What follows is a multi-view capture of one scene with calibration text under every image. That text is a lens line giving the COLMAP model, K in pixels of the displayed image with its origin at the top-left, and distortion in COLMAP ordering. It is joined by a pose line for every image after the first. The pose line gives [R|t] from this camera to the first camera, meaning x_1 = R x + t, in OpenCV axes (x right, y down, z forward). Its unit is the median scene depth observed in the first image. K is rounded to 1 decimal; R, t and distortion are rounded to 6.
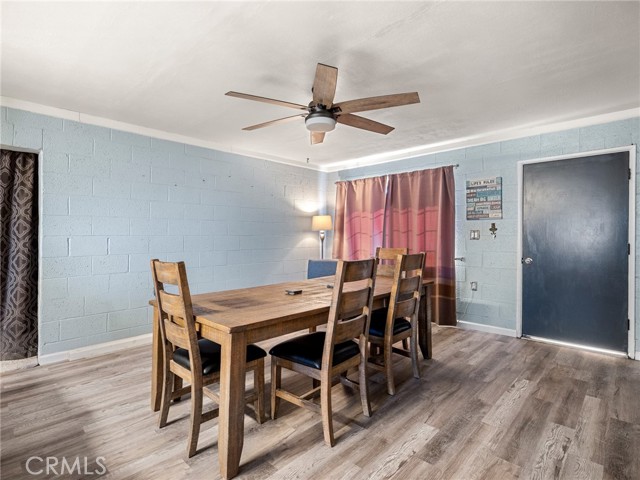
lens RADIAL K [[329.4, 0, 320.0], [0, 329.4, 240.0], [0, 0, 1]] dist [-0.000196, 0.000150]
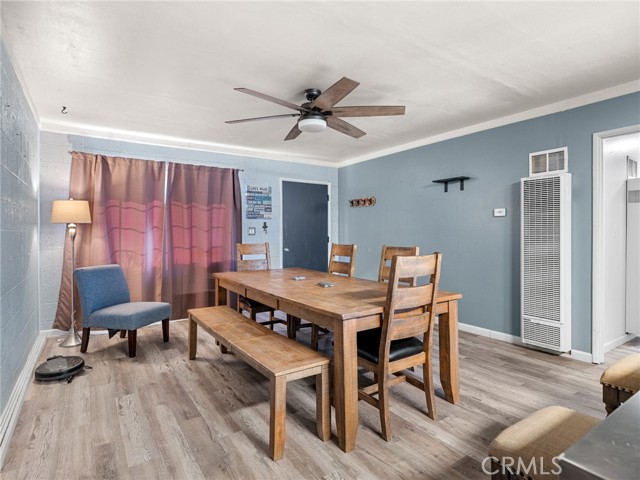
lens RADIAL K [[352.4, 0, 320.0], [0, 352.4, 240.0], [0, 0, 1]] dist [-0.000942, -0.000376]
pose [[0.216399, -0.017463, 0.976149, -0.725556], [0.016112, 0.999768, 0.014314, 0.001483], [-0.976172, 0.012631, 0.216630, 0.481087]]
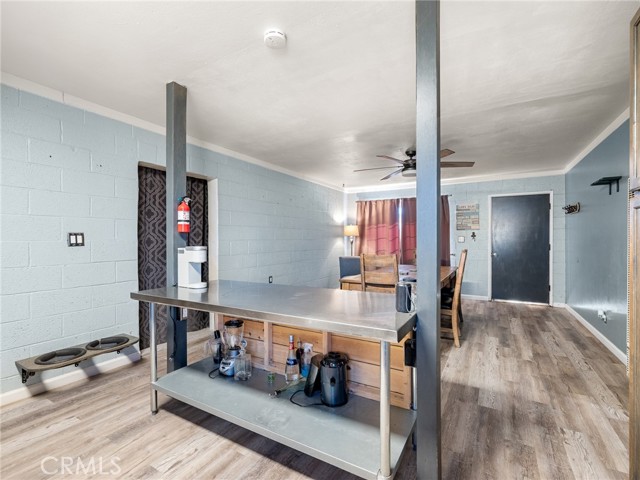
lens RADIAL K [[297.2, 0, 320.0], [0, 297.2, 240.0], [0, 0, 1]] dist [-0.000425, -0.000116]
pose [[0.972824, -0.000451, 0.231547, -0.528914], [0.003536, 0.999910, -0.012910, 0.004439], [-0.231520, 0.013378, 0.972738, -0.240116]]
